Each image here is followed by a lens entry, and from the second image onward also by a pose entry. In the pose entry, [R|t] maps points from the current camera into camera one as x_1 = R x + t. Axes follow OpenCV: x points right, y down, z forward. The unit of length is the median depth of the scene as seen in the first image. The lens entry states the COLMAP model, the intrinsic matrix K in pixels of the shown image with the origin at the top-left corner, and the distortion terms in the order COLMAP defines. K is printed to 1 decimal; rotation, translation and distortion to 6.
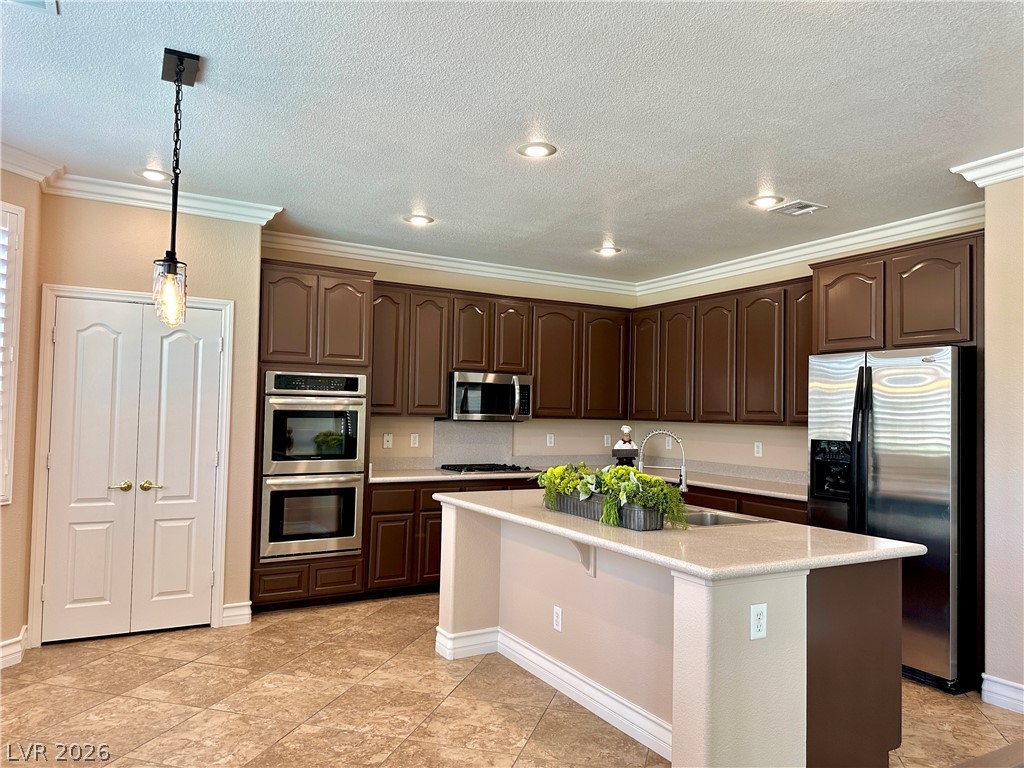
lens RADIAL K [[694.9, 0, 512.0], [0, 694.9, 384.0], [0, 0, 1]] dist [0.068348, -0.097229]
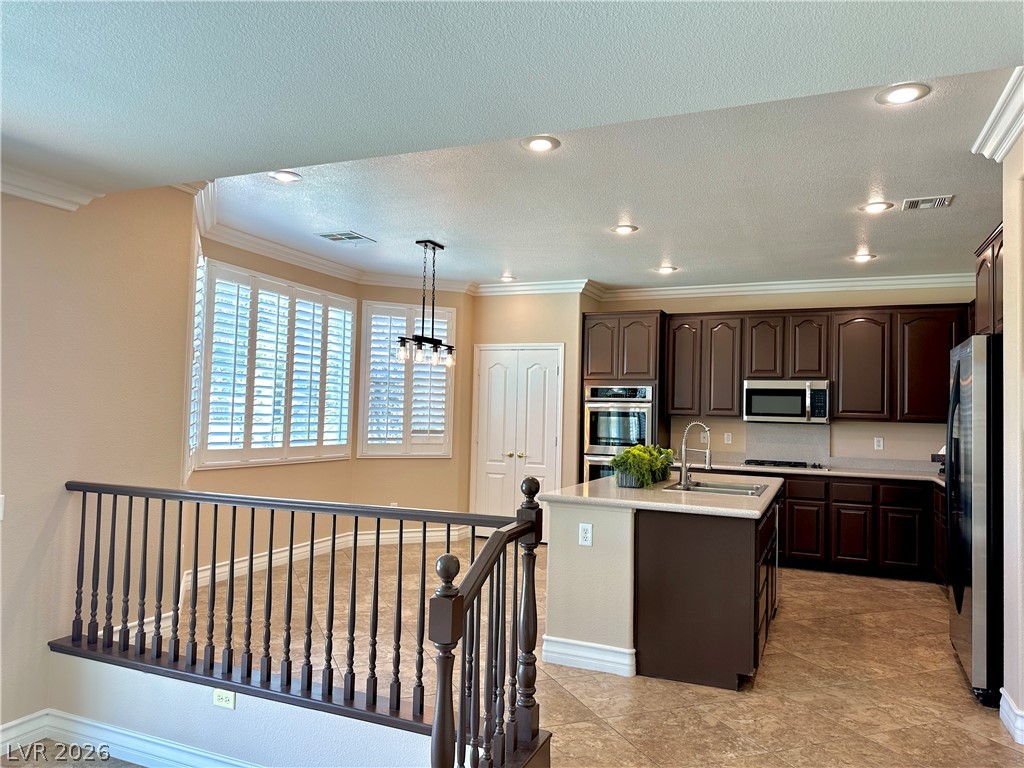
lens RADIAL K [[717.9, 0, 511.5], [0, 717.9, 381.5], [0, 0, 1]] dist [0.093685, -0.114582]
pose [[0.601231, -0.040061, -0.798071, 0.796015], [0.022378, 0.999195, -0.033298, 0.020118], [0.798762, 0.002161, 0.601643, -0.072610]]
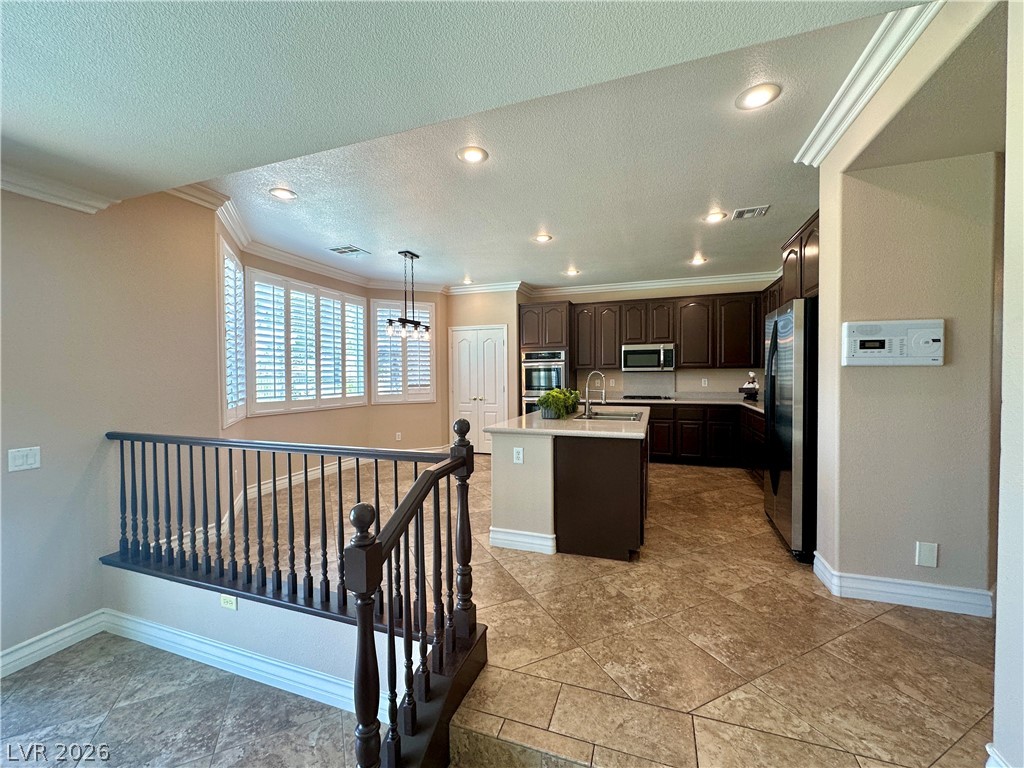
lens RADIAL K [[409.6, 0, 513.4], [0, 409.6, 383.1], [0, 0, 1]] dist [-0.002321, 0.000722]
pose [[0.653124, -0.009256, -0.757194, 0.660035], [0.054920, 0.997871, 0.035174, 0.034580], [0.755257, -0.064558, 0.652242, 0.077248]]
